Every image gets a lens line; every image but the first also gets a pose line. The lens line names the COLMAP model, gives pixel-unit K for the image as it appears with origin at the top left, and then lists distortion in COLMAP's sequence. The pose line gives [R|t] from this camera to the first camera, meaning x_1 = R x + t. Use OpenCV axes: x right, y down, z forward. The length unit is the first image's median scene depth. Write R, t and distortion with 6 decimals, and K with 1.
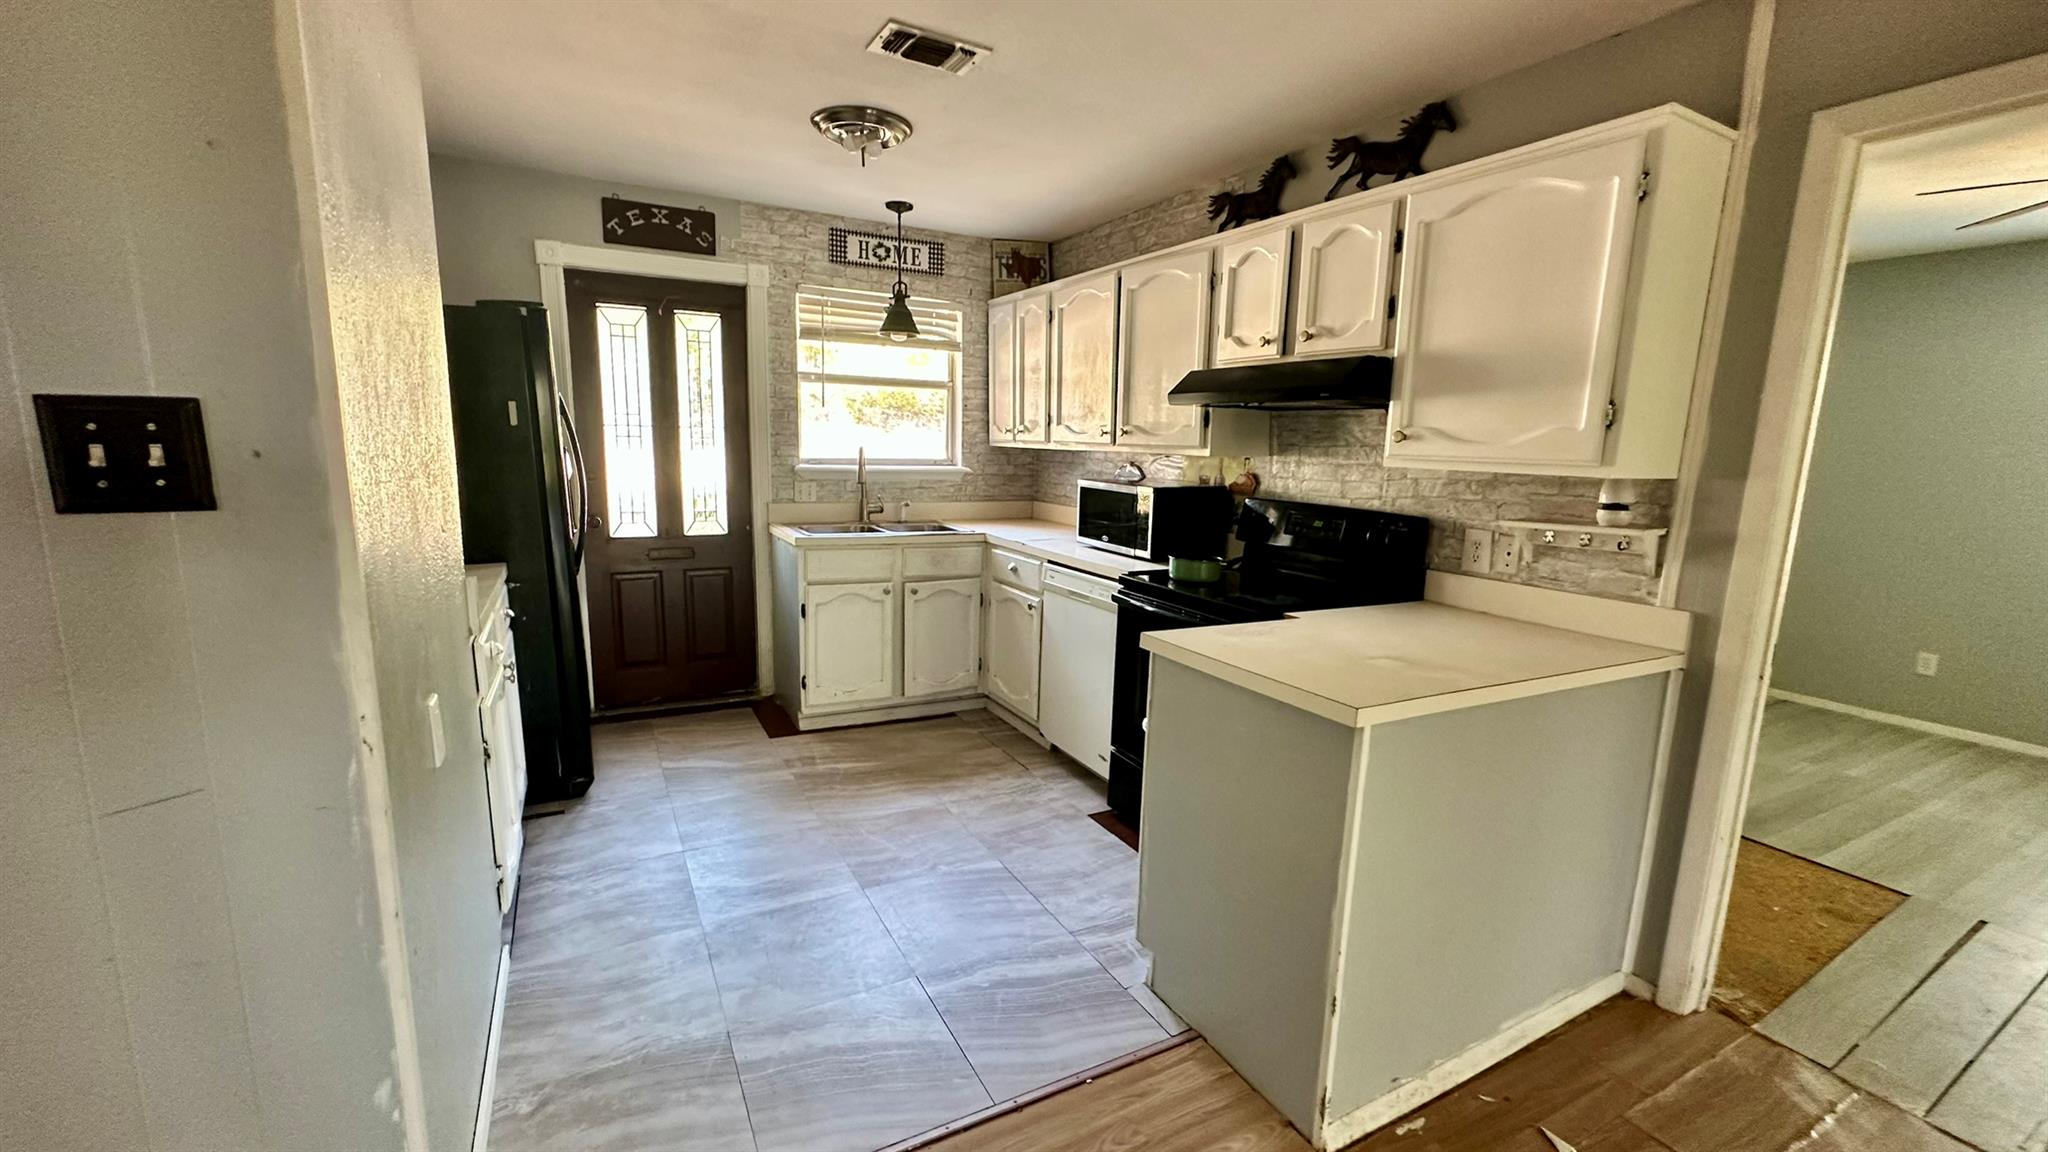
lens RADIAL K [[820.8, 0, 1021.4], [0, 820.8, 576.4], [0, 0, 1]] dist [-0.003224, 0.000679]
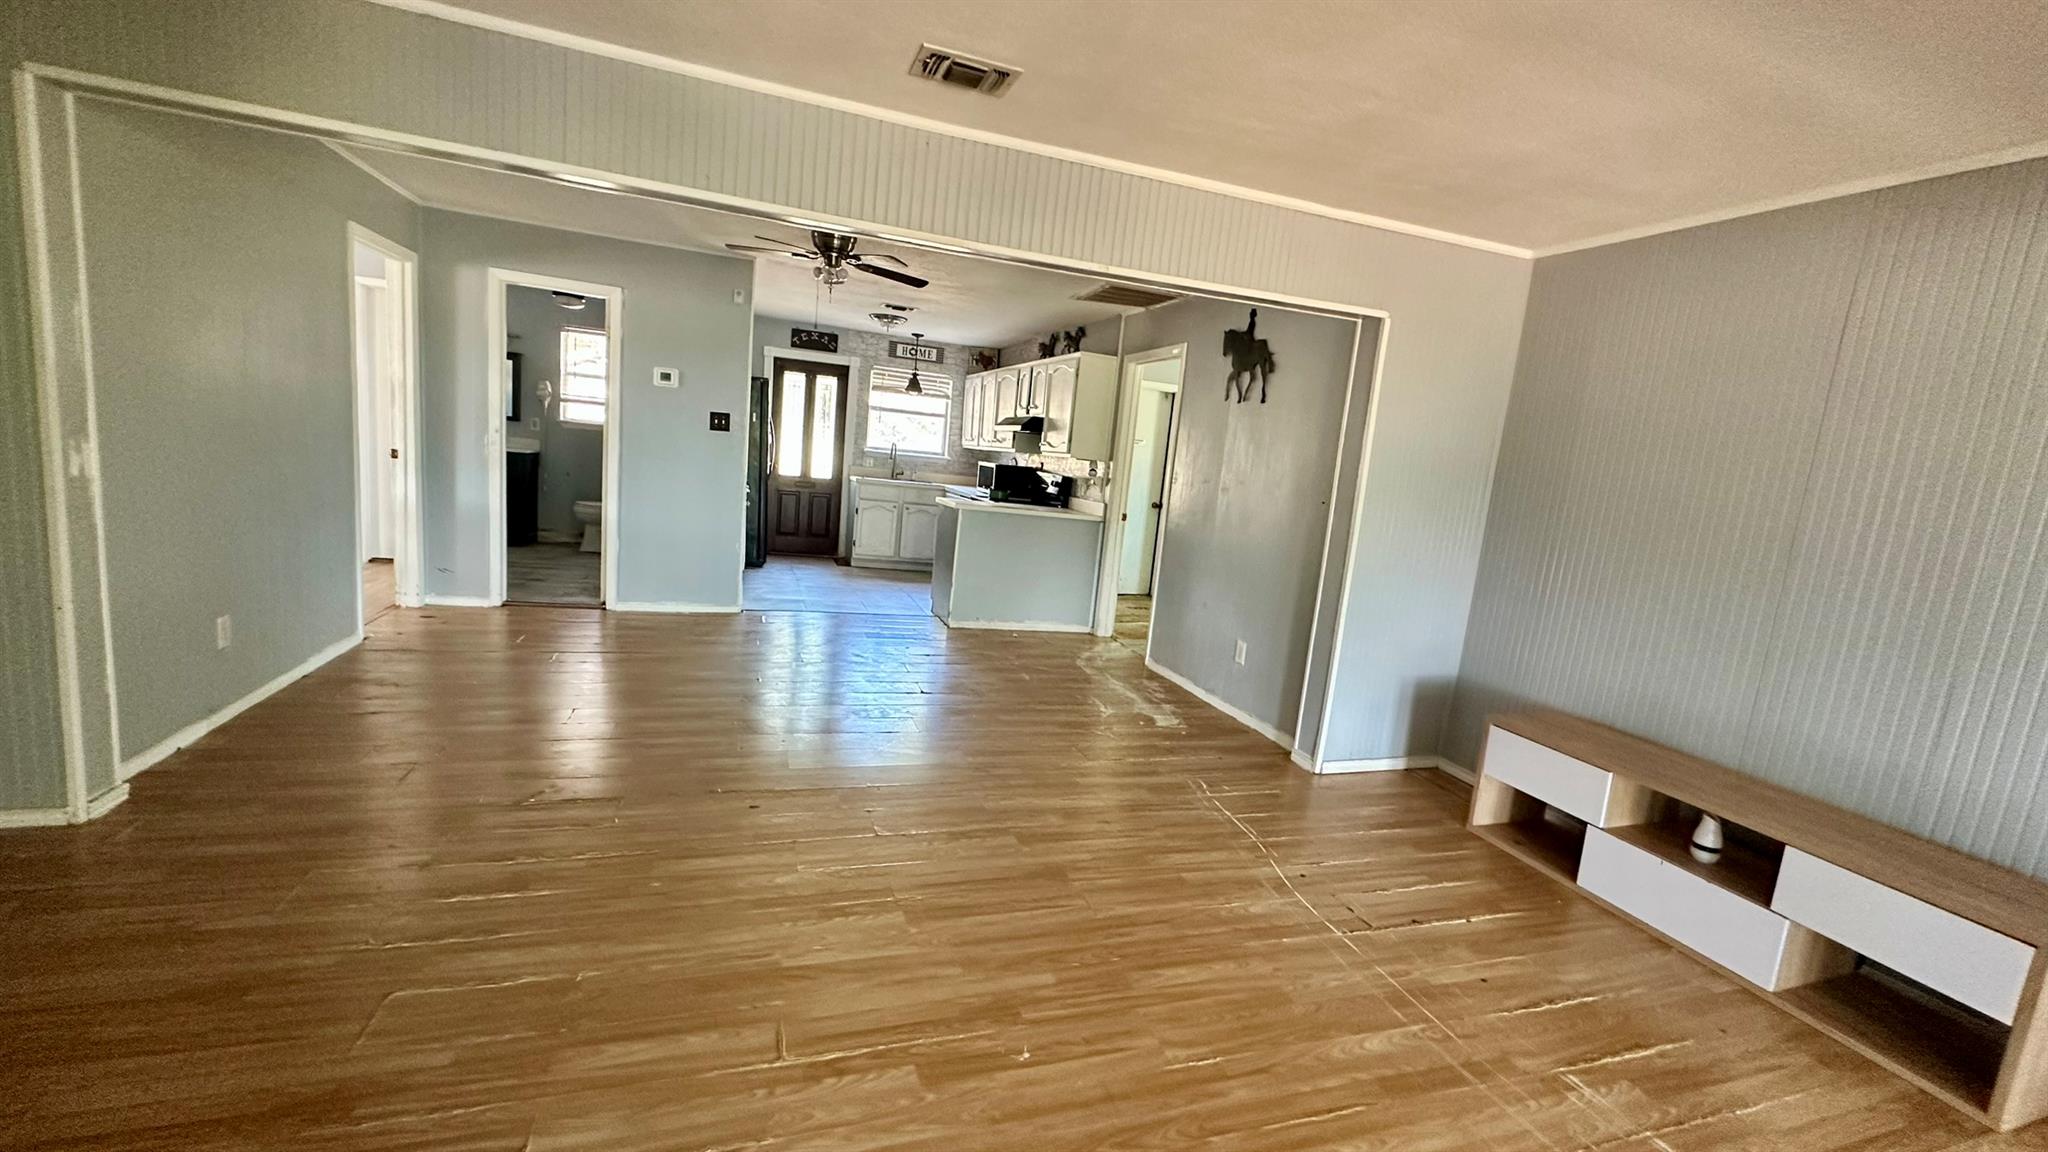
lens RADIAL K [[820.8, 0, 1021.1], [0, 820.8, 576.8], [0, 0, 1]] dist [-0.003224, 0.000679]
pose [[0.983866, 0.091483, -0.153747, 0.579316], [-0.096190, 0.995087, -0.023447, 0.246493], [0.150847, 0.037857, 0.987832, -1.235957]]
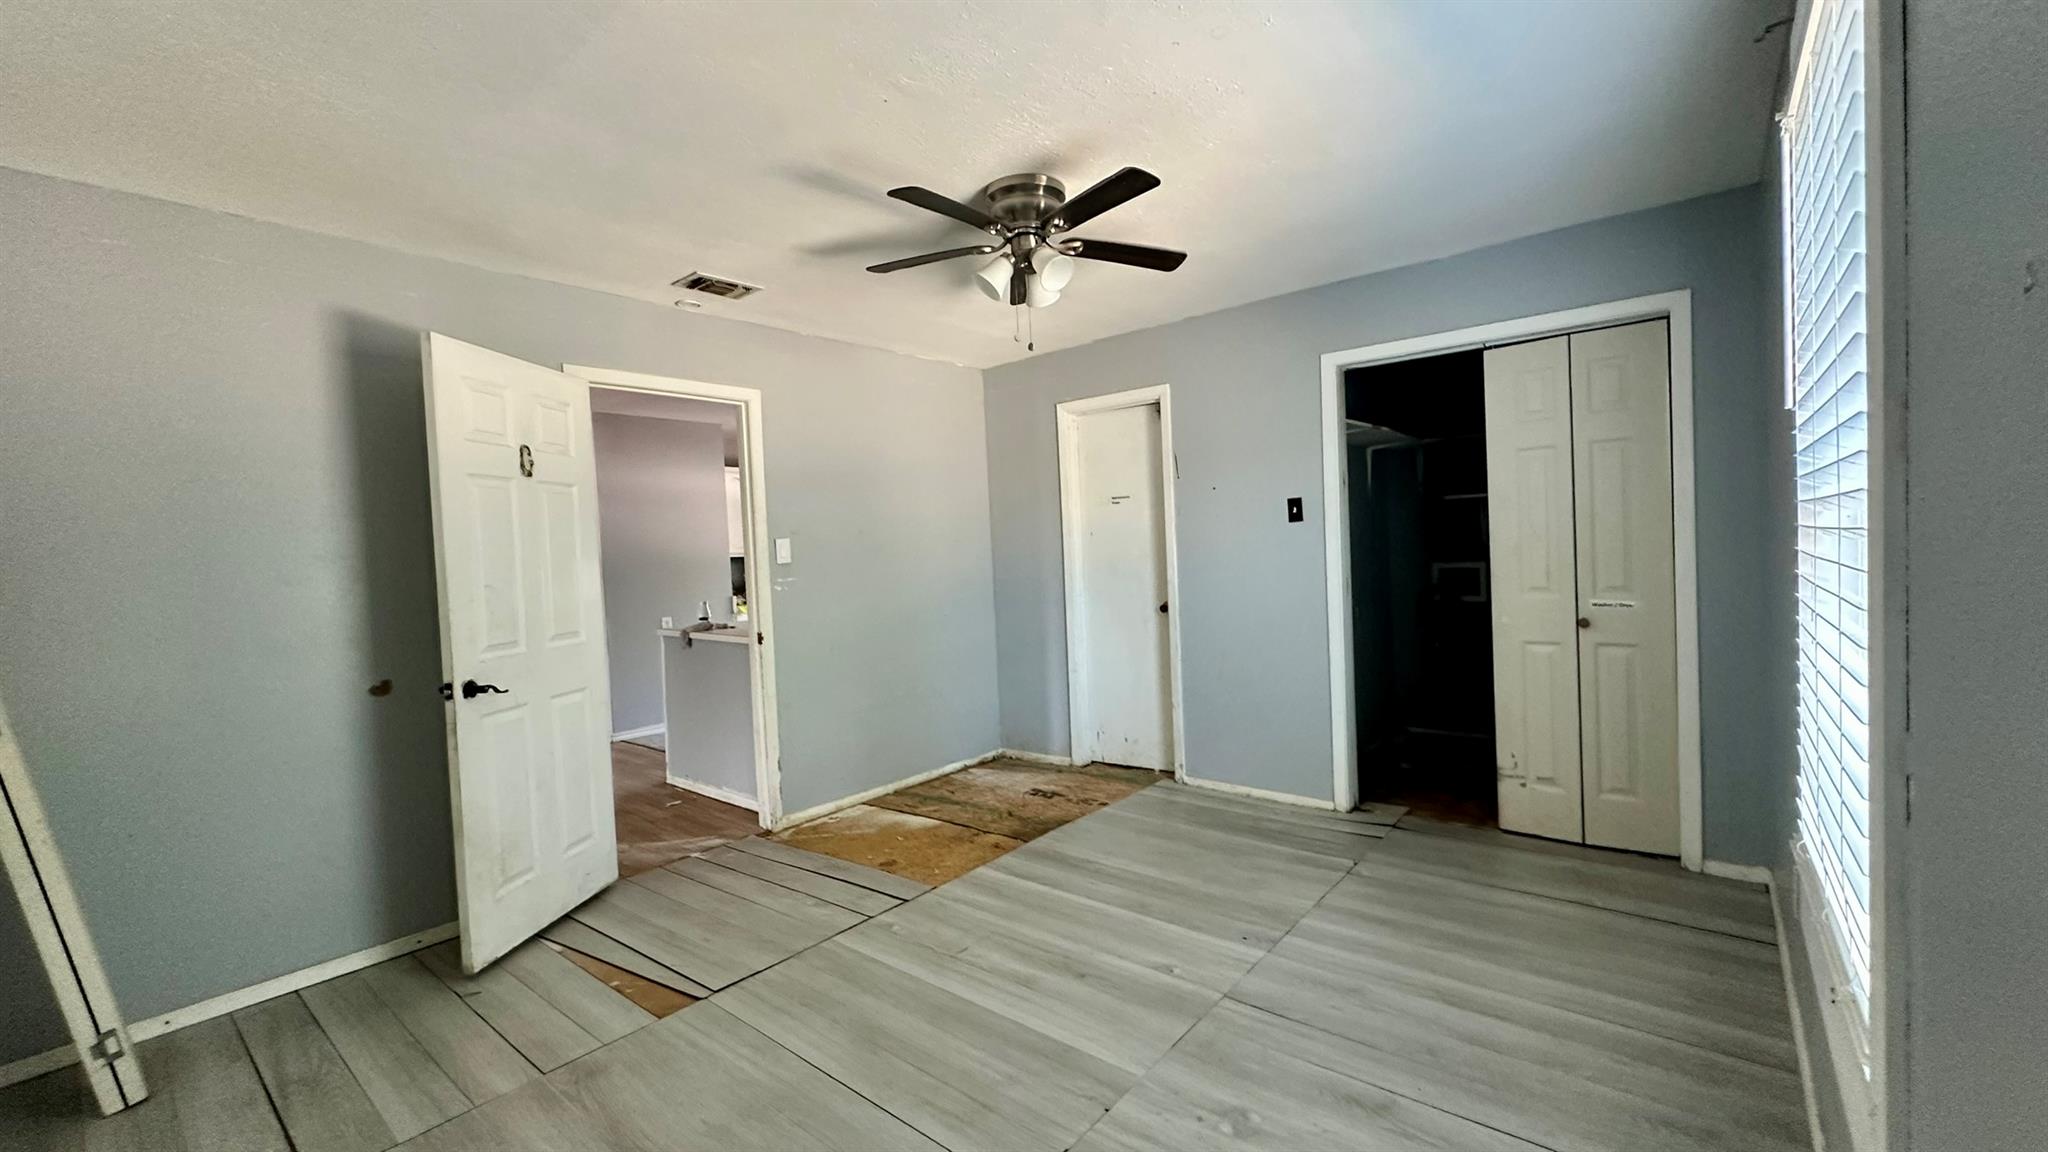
lens RADIAL K [[820.8, 0, 1019.6], [0, 820.8, 573.8], [0, 0, 1]] dist [-0.003224, 0.000679]
pose [[0.371591, -0.016571, -0.928249, 1.695454], [-0.102764, 0.992962, -0.058865, -0.003544], [0.922691, 0.117264, 0.367273, 0.465375]]
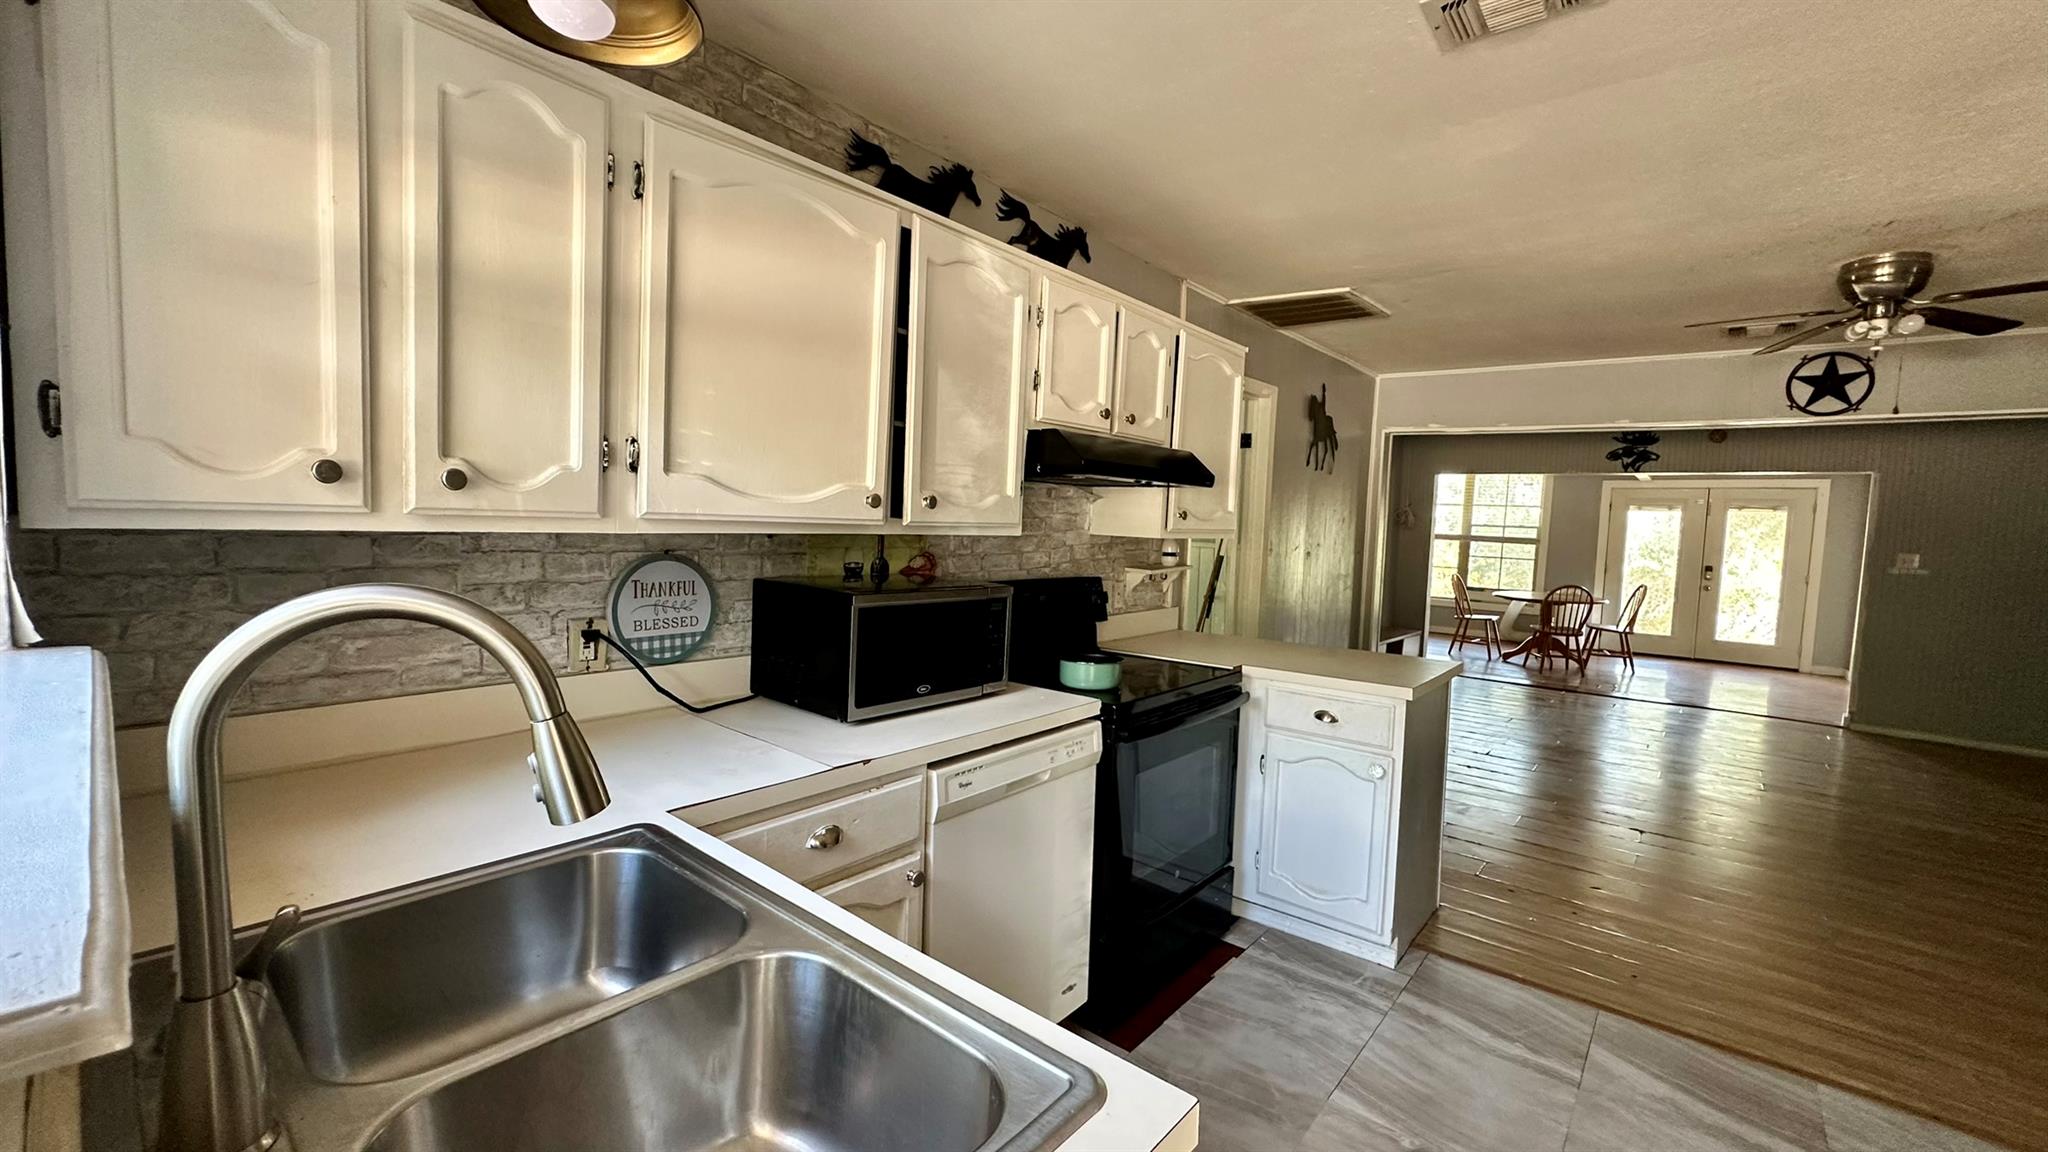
lens RADIAL K [[820.8, 0, 1021.5], [0, 820.8, 577.4], [0, 0, 1]] dist [-0.003224, 0.000679]
pose [[-0.368643, -0.110998, 0.922920, -0.433064], [0.108272, 0.980960, 0.161226, -0.204834], [-0.923244, 0.159362, -0.349606, 1.122257]]
